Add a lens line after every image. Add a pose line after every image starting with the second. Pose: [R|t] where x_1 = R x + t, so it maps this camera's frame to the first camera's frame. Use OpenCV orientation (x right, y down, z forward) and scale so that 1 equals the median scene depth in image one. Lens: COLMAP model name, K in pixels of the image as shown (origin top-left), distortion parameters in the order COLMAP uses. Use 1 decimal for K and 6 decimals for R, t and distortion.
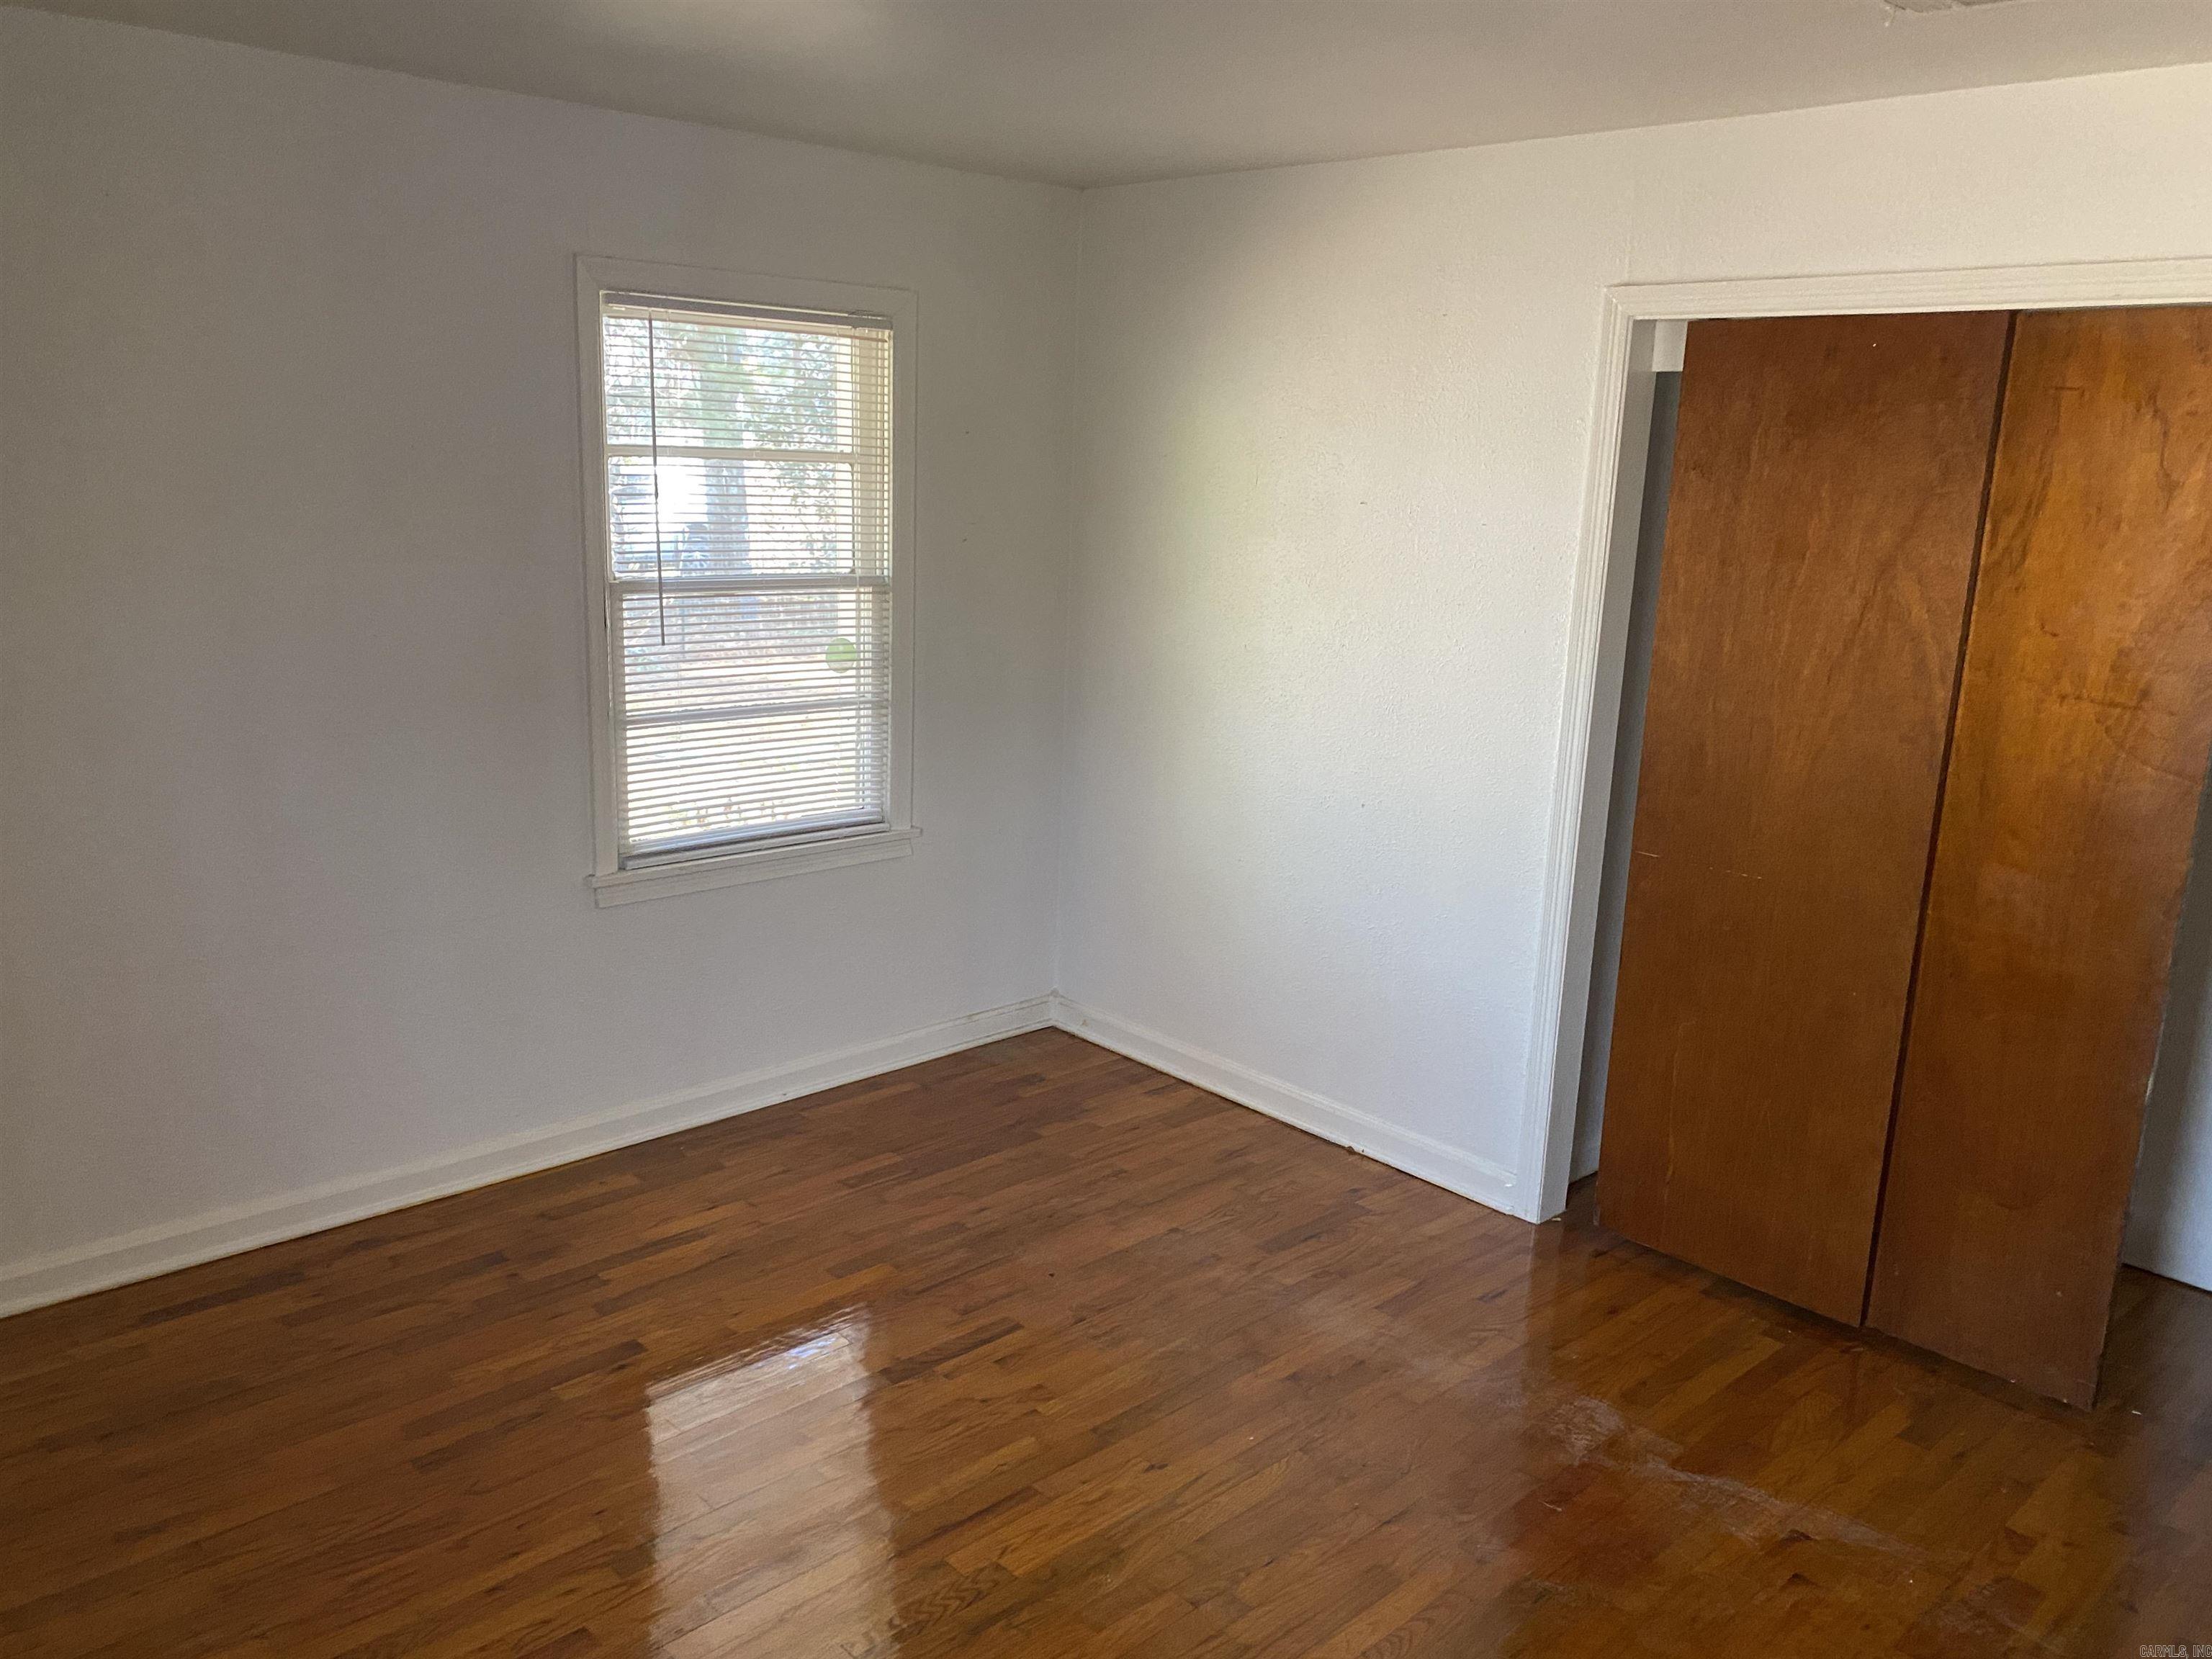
lens RADIAL K [[1681.4, 0, 1090.2], [0, 1681.4, 818.5], [0, 0, 1]] dist [0.018444, -0.010250]
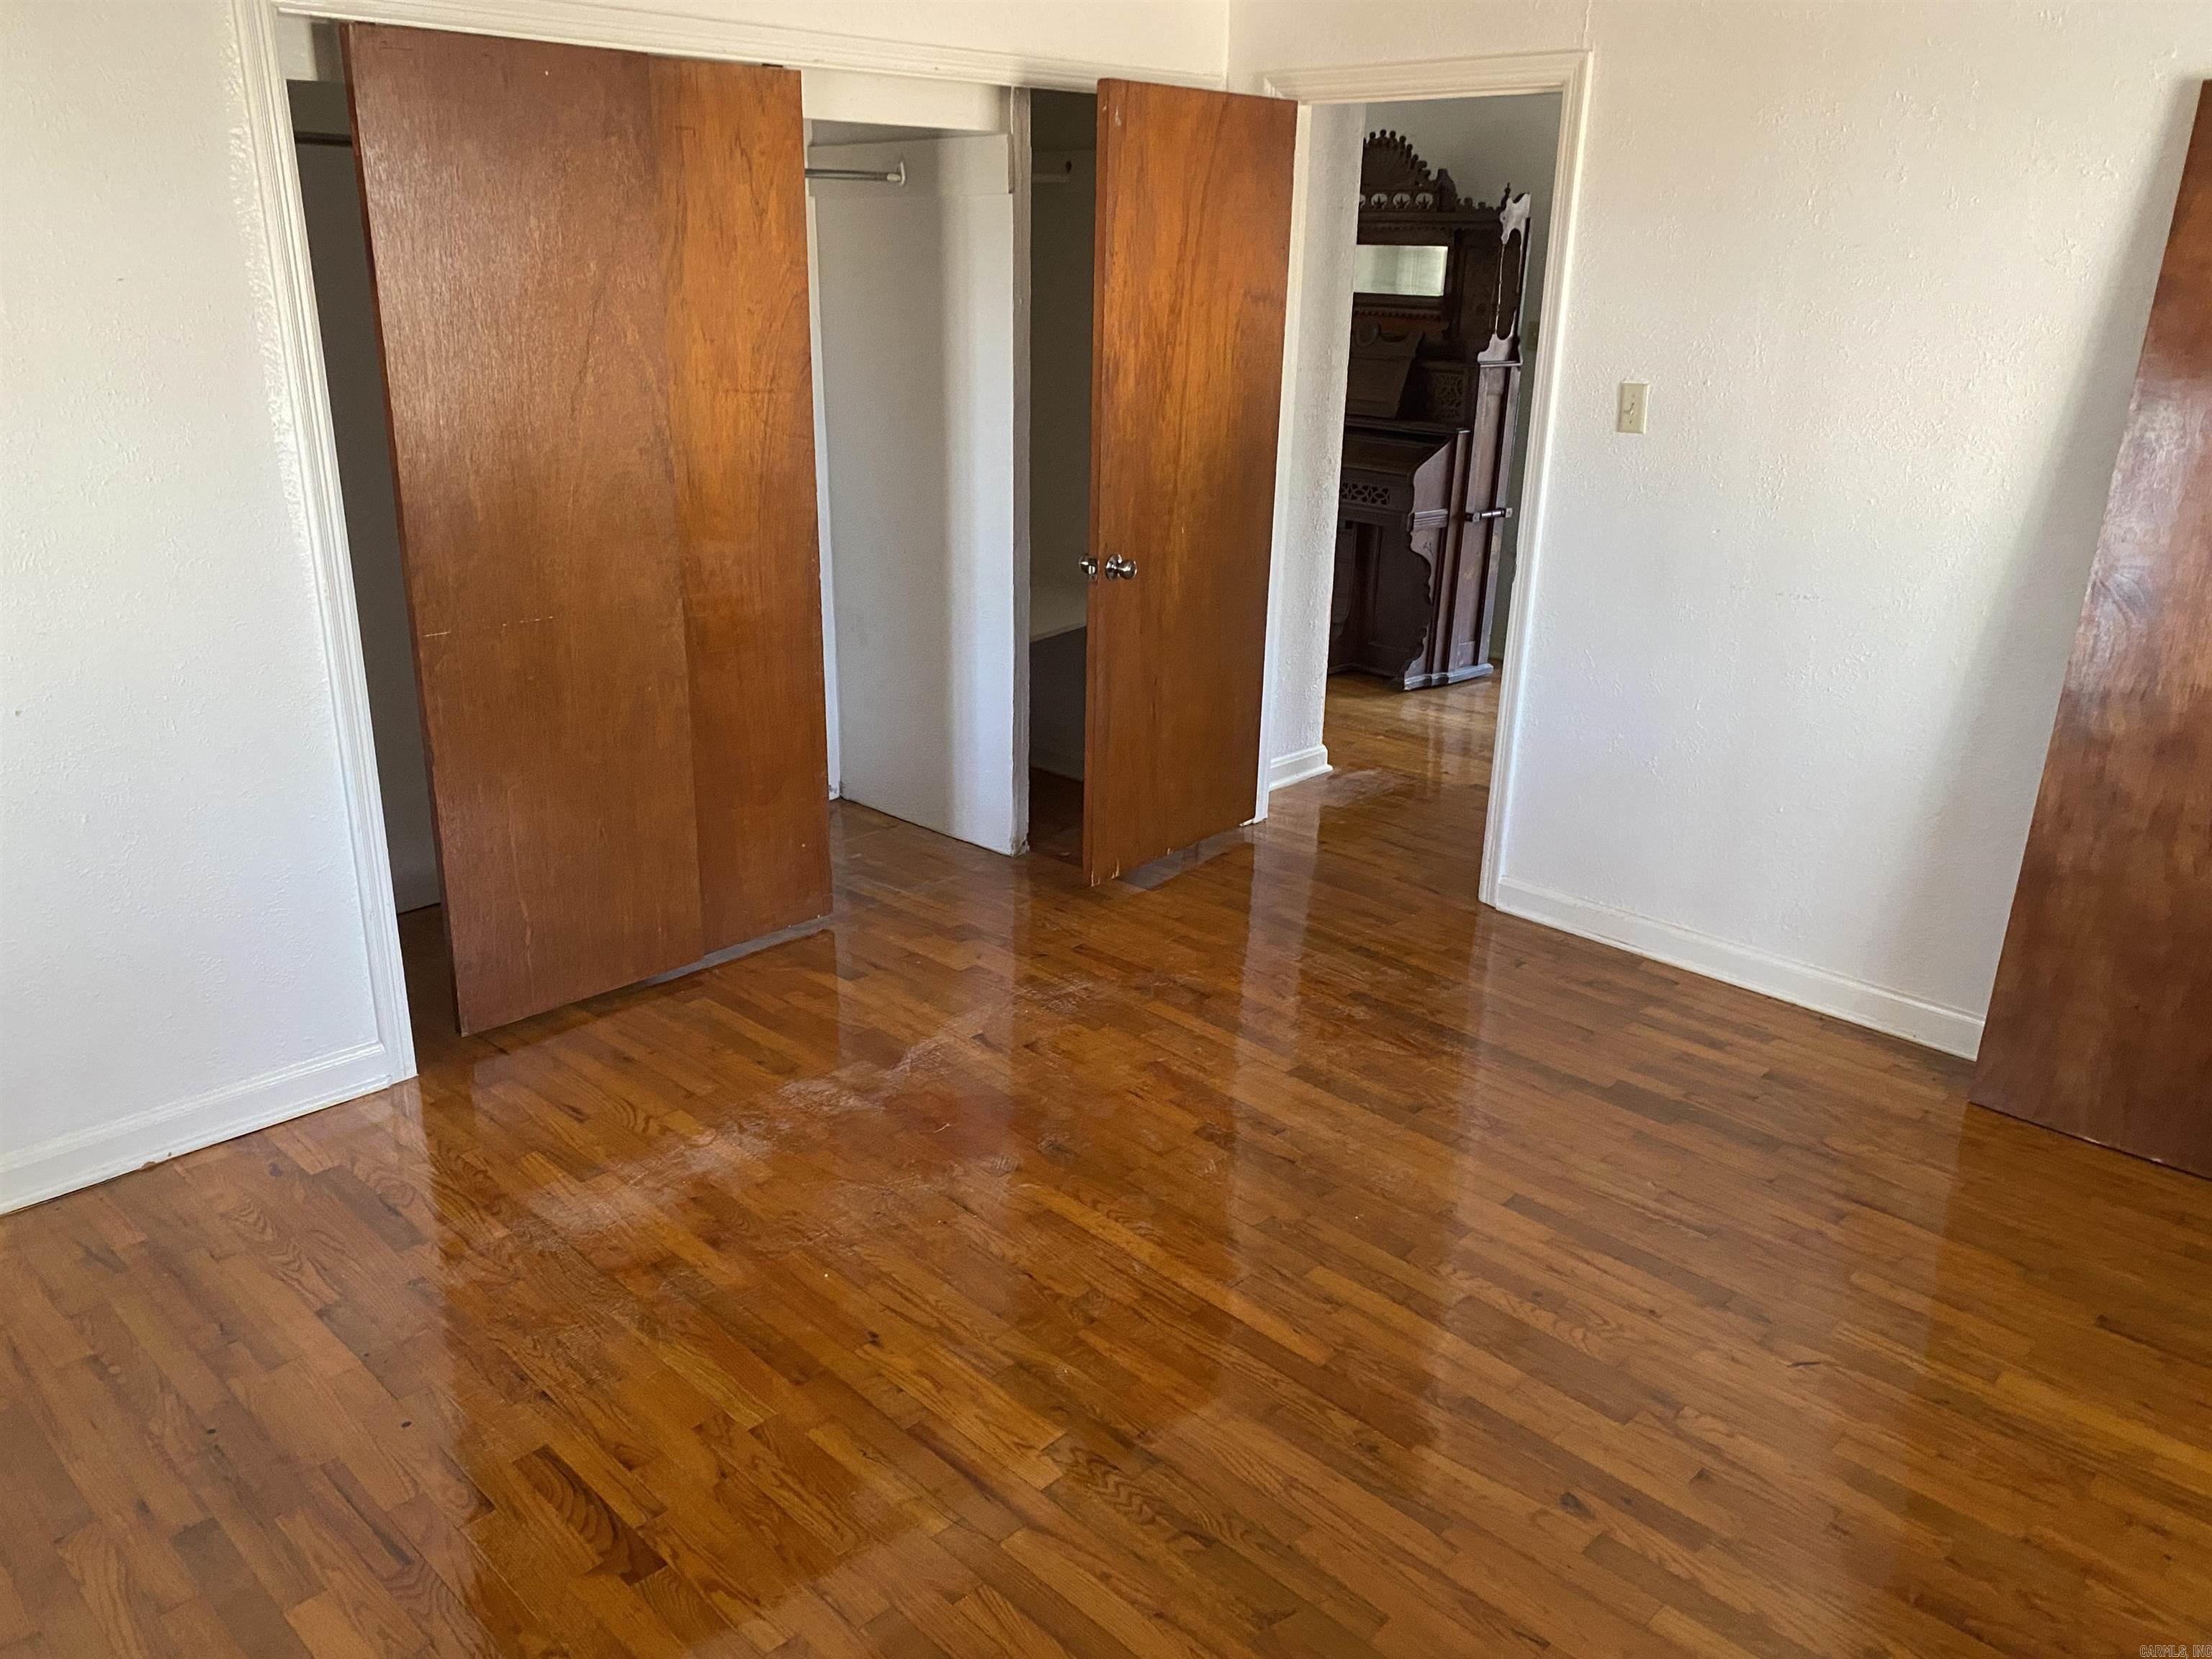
lens RADIAL K [[1681.4, 0, 1090.2], [0, 1681.4, 818.5], [0, 0, 1]] dist [0.018444, -0.010250]
pose [[-0.041452, -0.361450, 0.931469, -0.670737], [0.192780, 0.911860, 0.362420, -0.176275], [-0.980366, 0.194592, 0.031882, 0.734523]]
